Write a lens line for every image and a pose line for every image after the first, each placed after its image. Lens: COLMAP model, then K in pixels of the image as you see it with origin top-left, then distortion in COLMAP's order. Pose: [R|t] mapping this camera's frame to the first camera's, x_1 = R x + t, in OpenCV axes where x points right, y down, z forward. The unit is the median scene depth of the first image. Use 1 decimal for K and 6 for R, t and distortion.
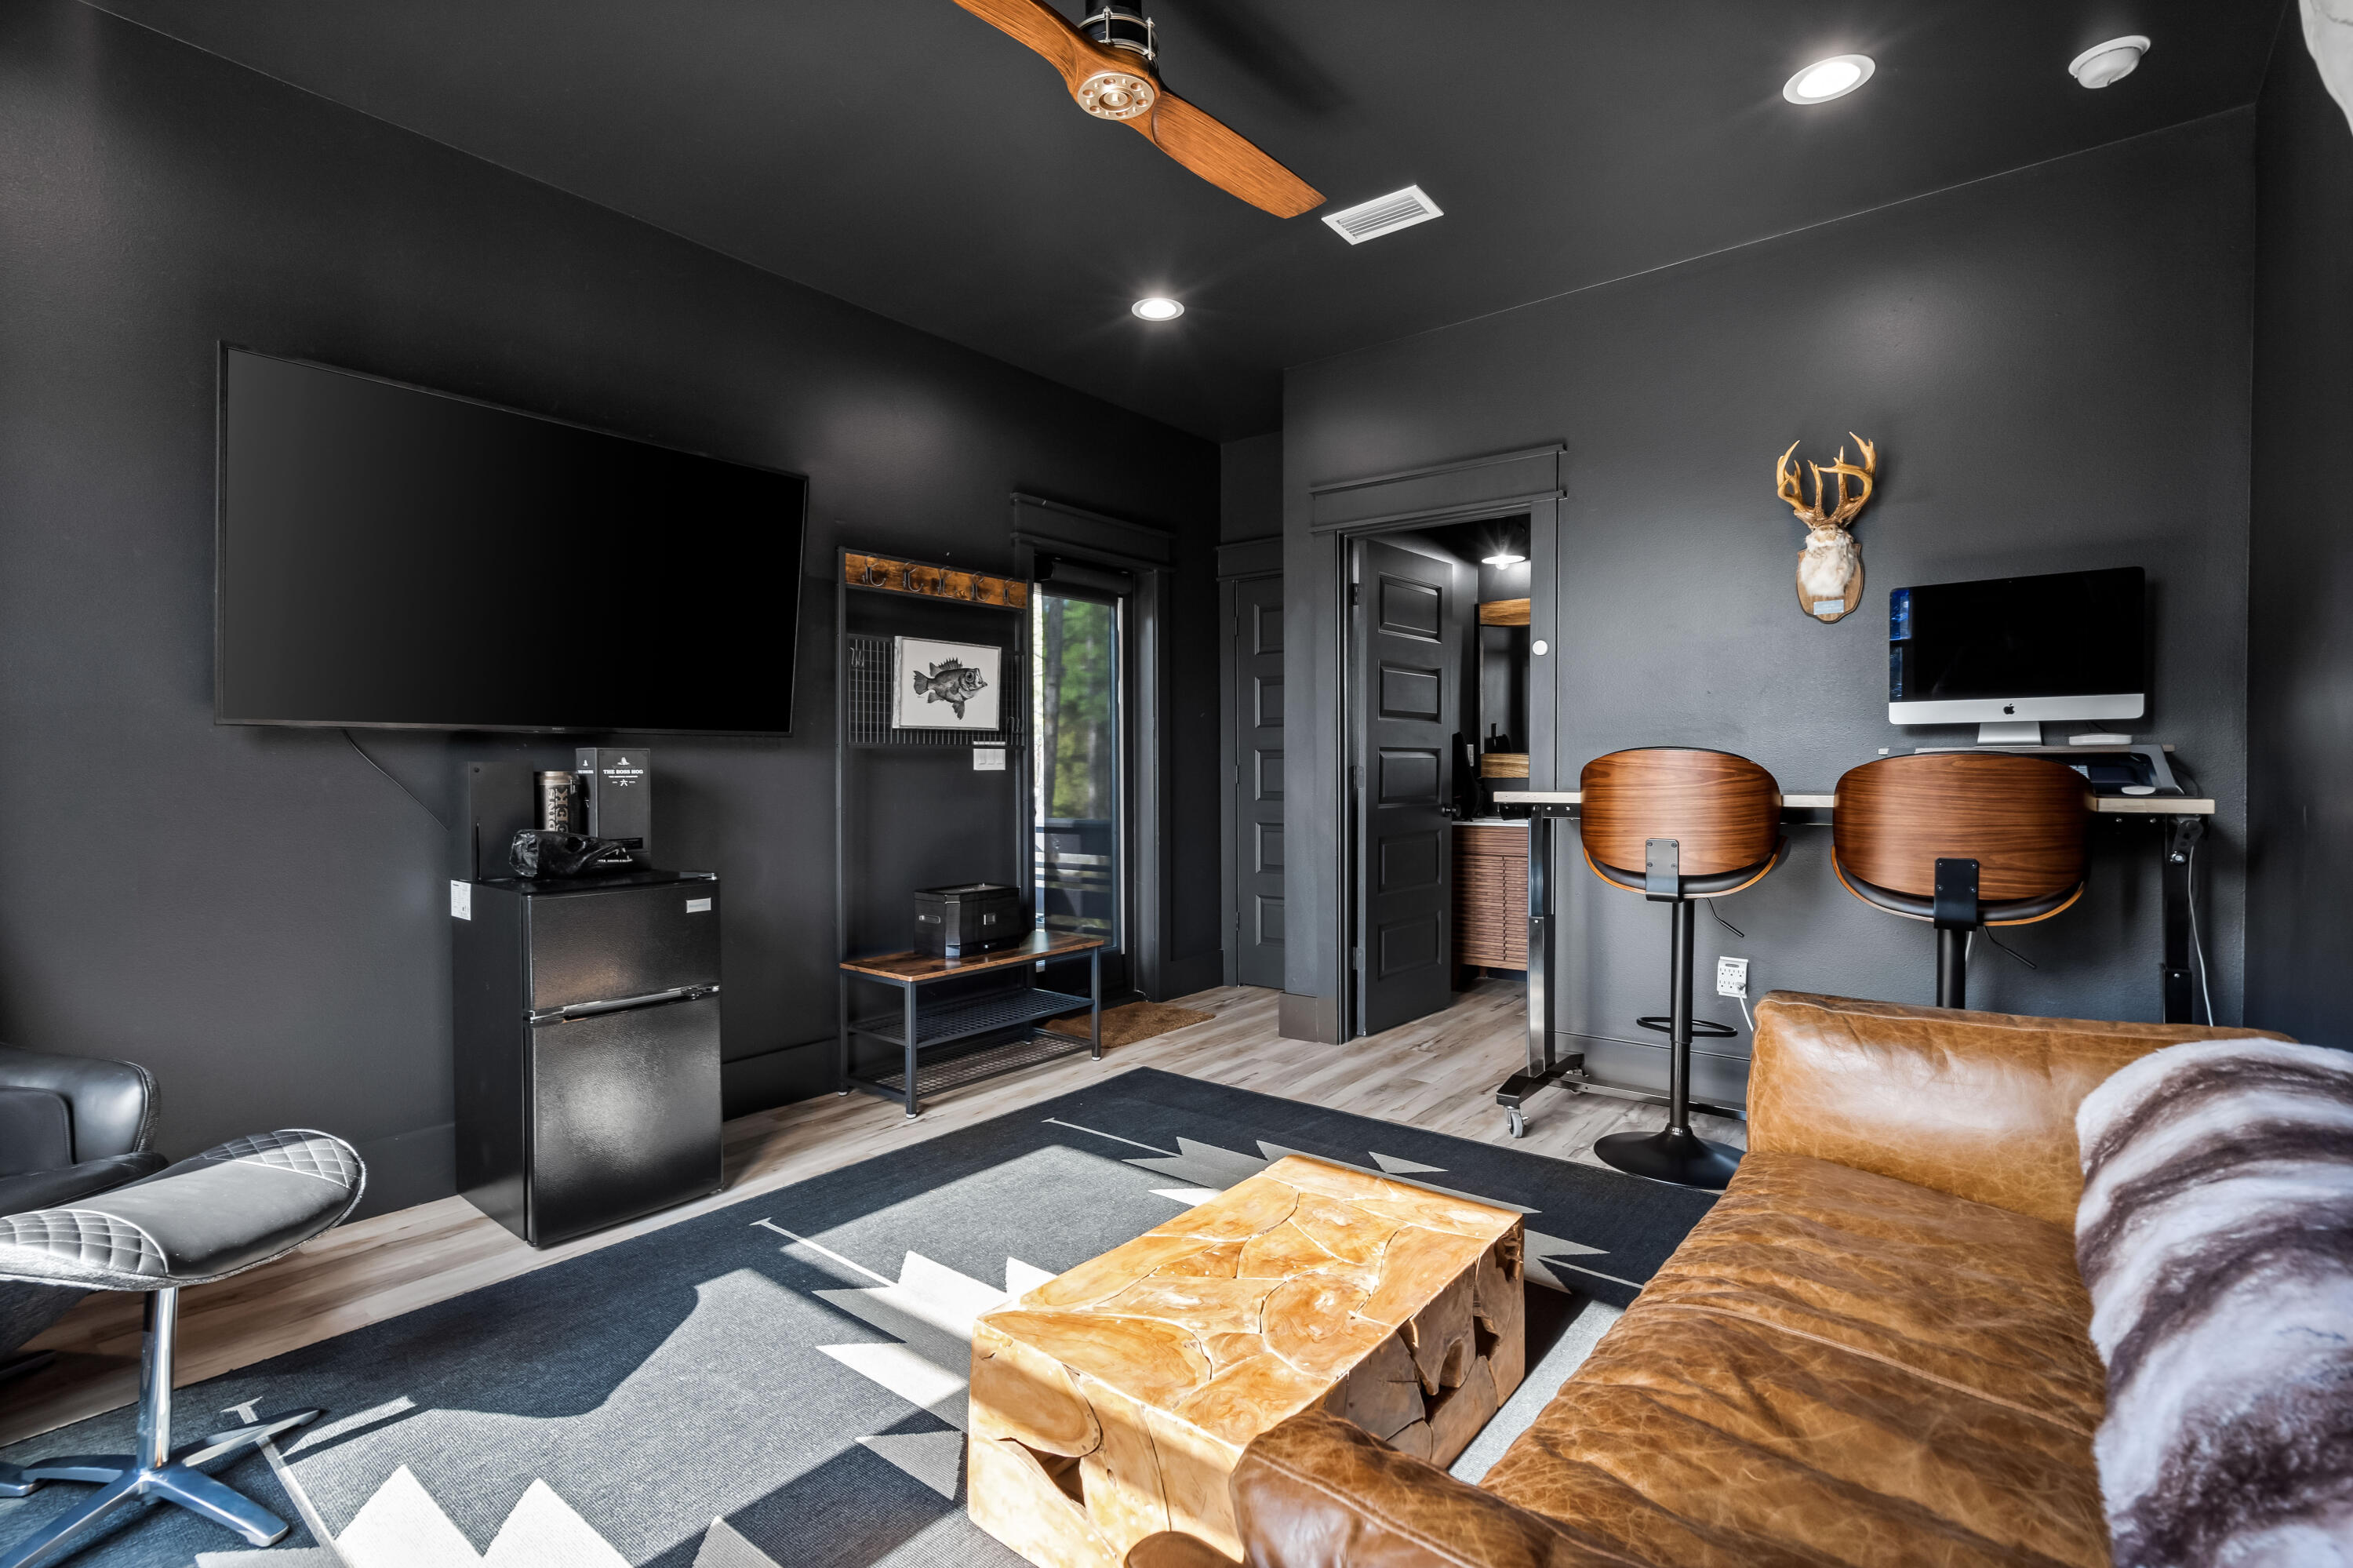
lens RADIAL K [[1099.3, 0, 1176.5], [0, 1099.3, 784.0], [0, 0, 1]] dist [0.001259, 0.000453]
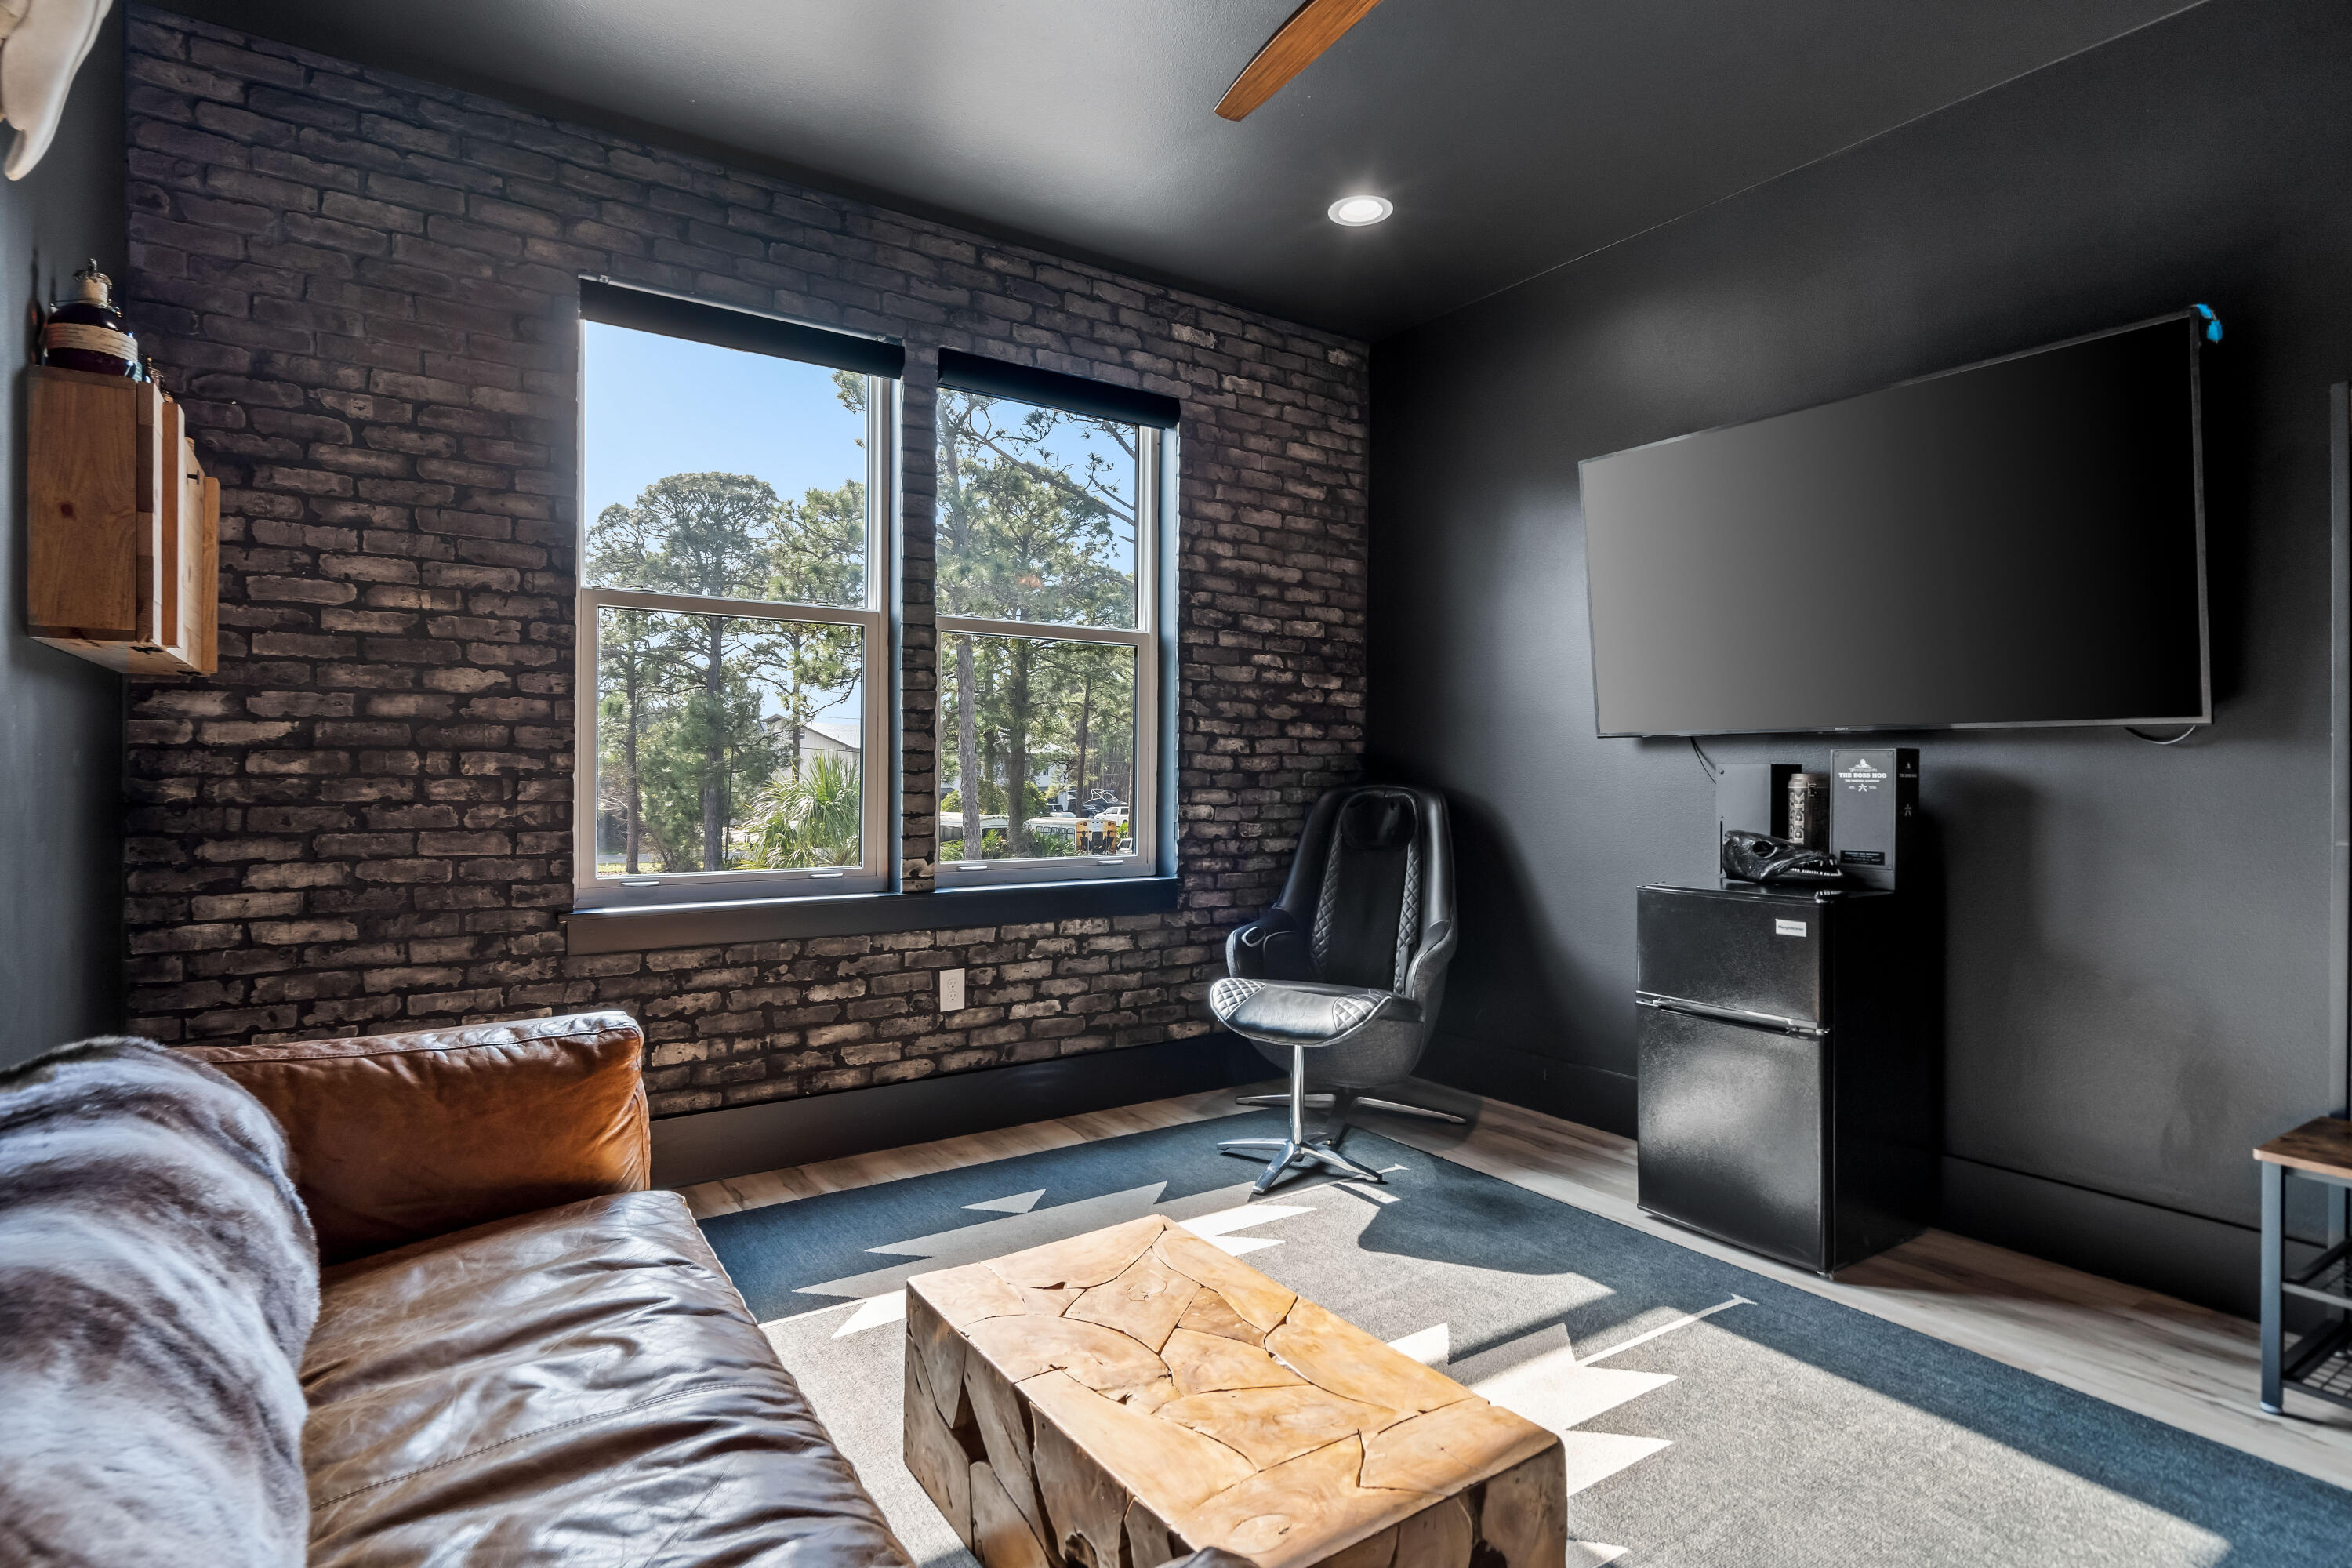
lens RADIAL K [[1205.2, 0, 1167.9], [0, 1205.2, 769.7], [0, 0, 1]] dist [-0.000134, 0.001172]
pose [[-0.297459, 0.001604, -0.954733, 0.713340], [-0.023159, 0.999692, 0.008895, -0.014345], [0.954454, 0.024756, -0.297331, 0.915801]]
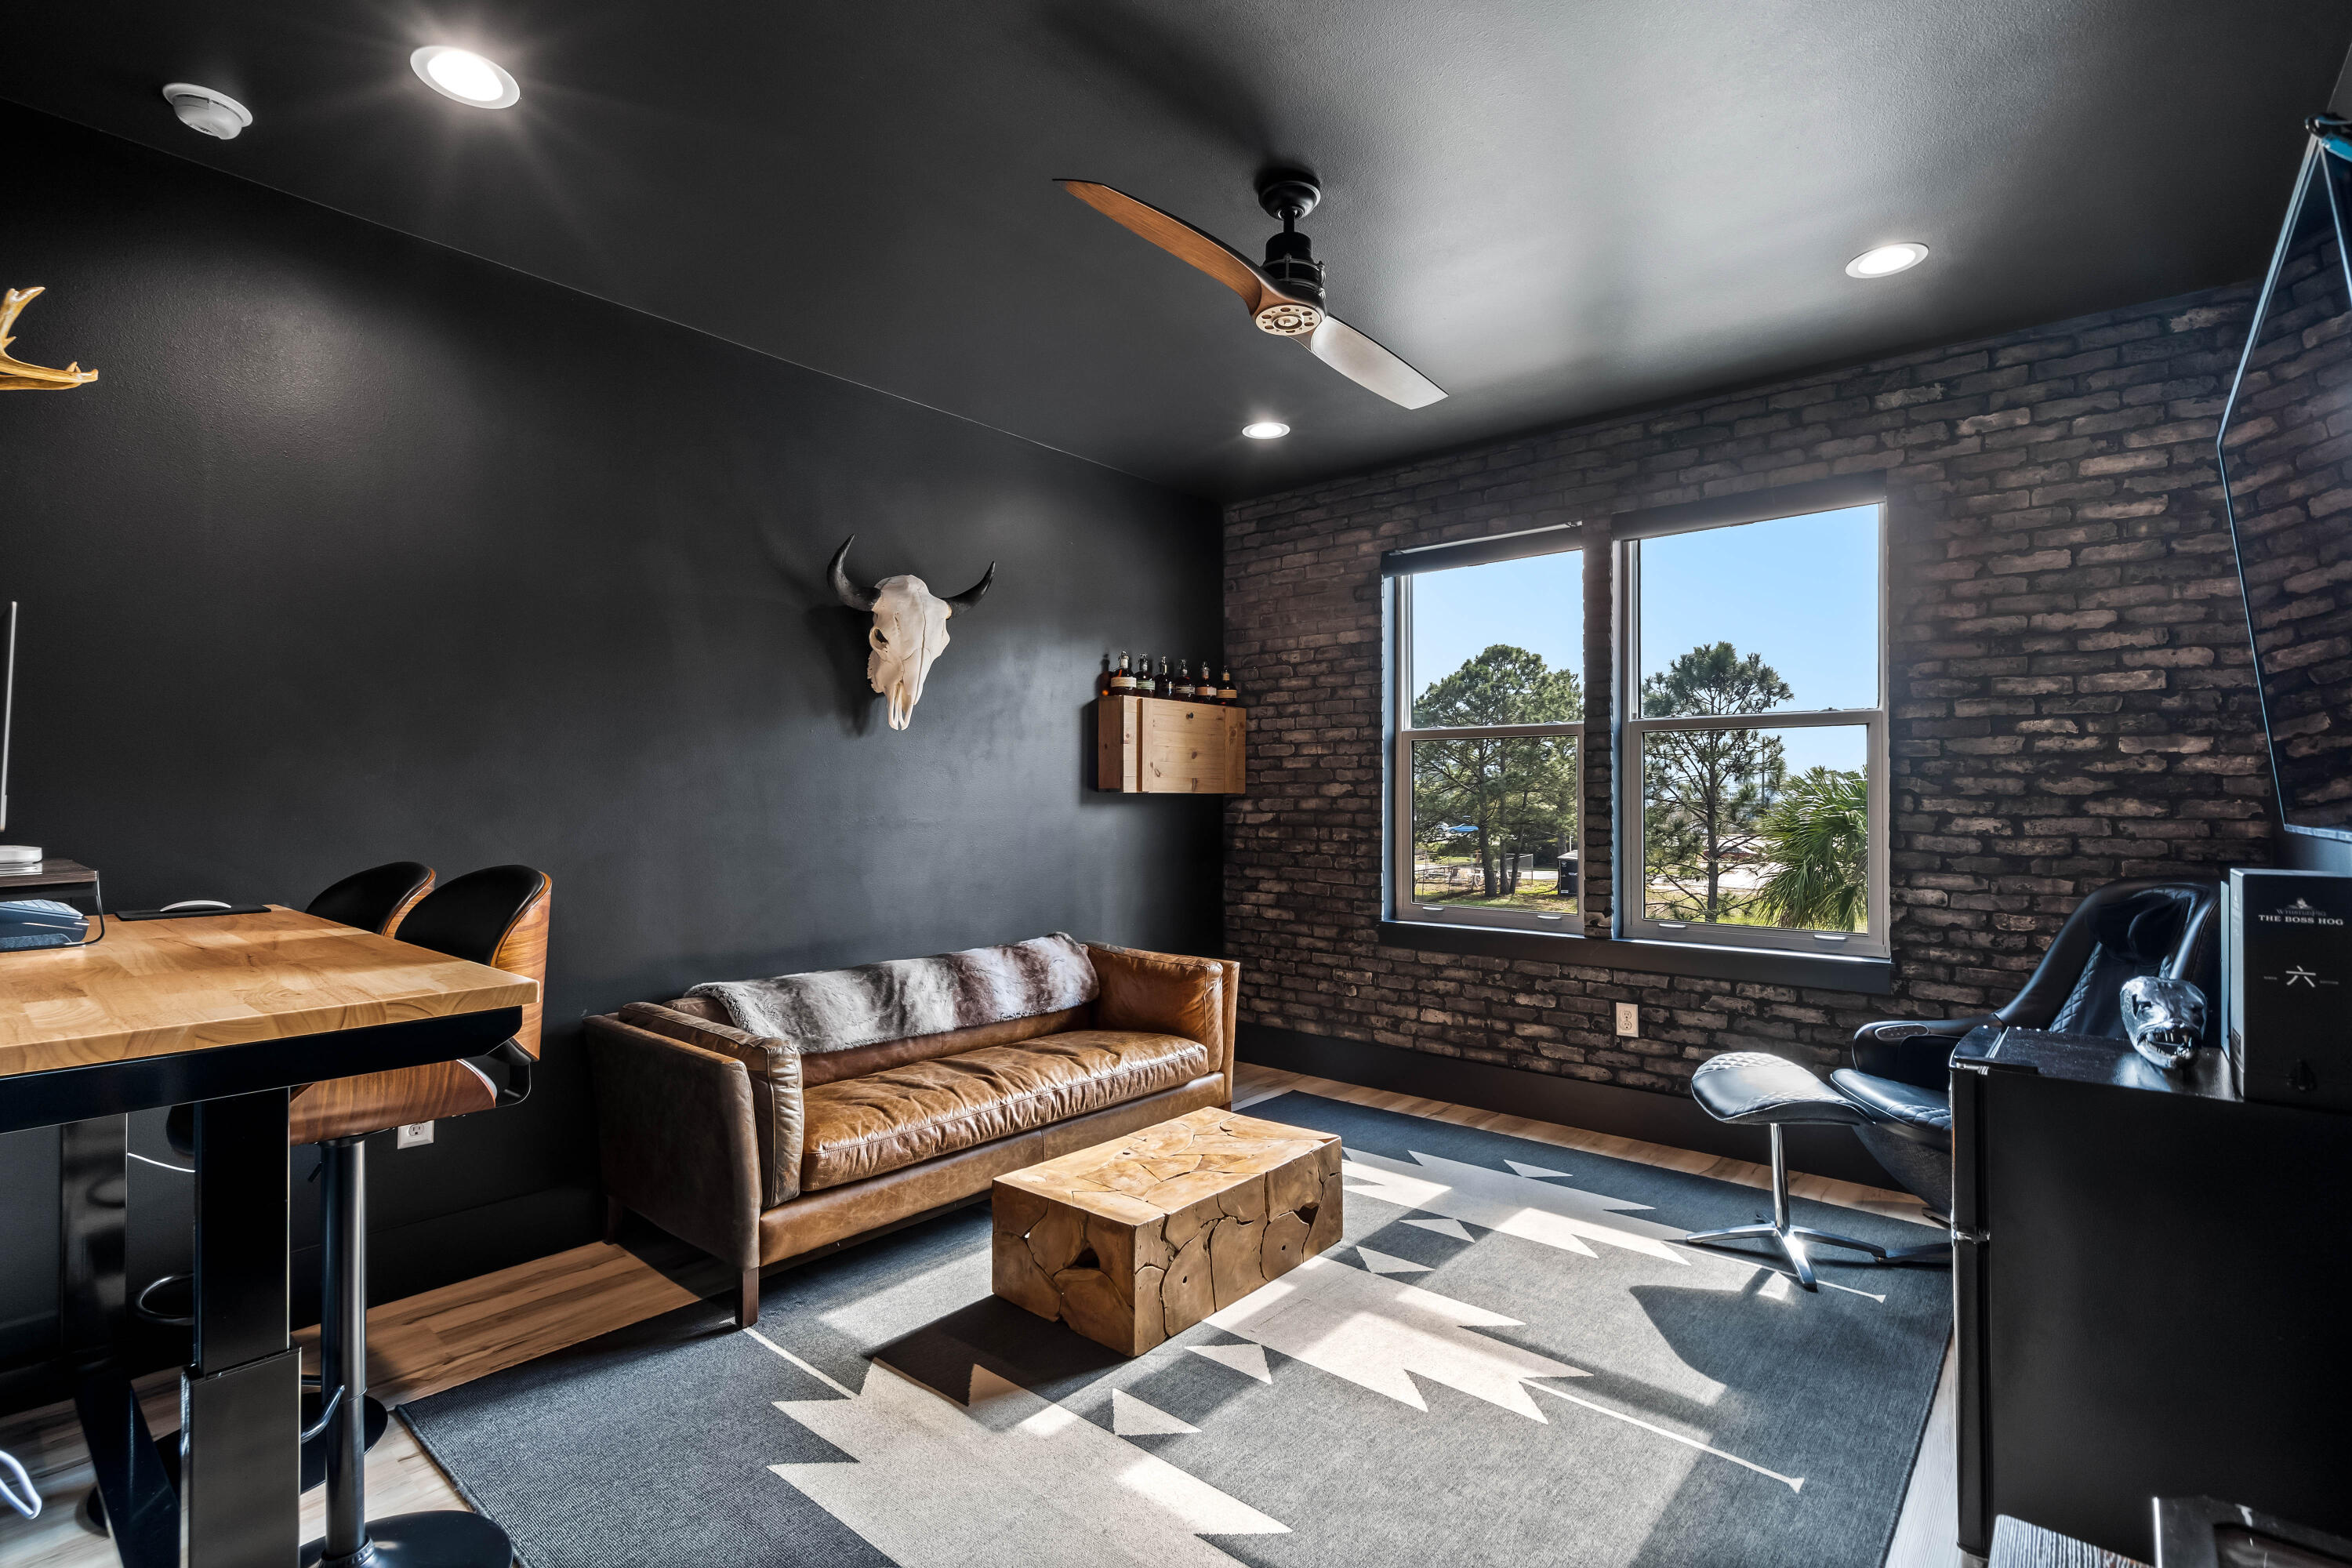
lens RADIAL K [[1098.8, 0, 1176.0], [0, 1098.8, 784.0], [0, 0, 1]] dist [0.001259, 0.000453]
pose [[-0.999553, 0.000692, 0.029892, 0.033083], [0.000936, 0.999967, 0.008122, -0.101582], [-0.029886, 0.008146, -0.999520, 1.927569]]
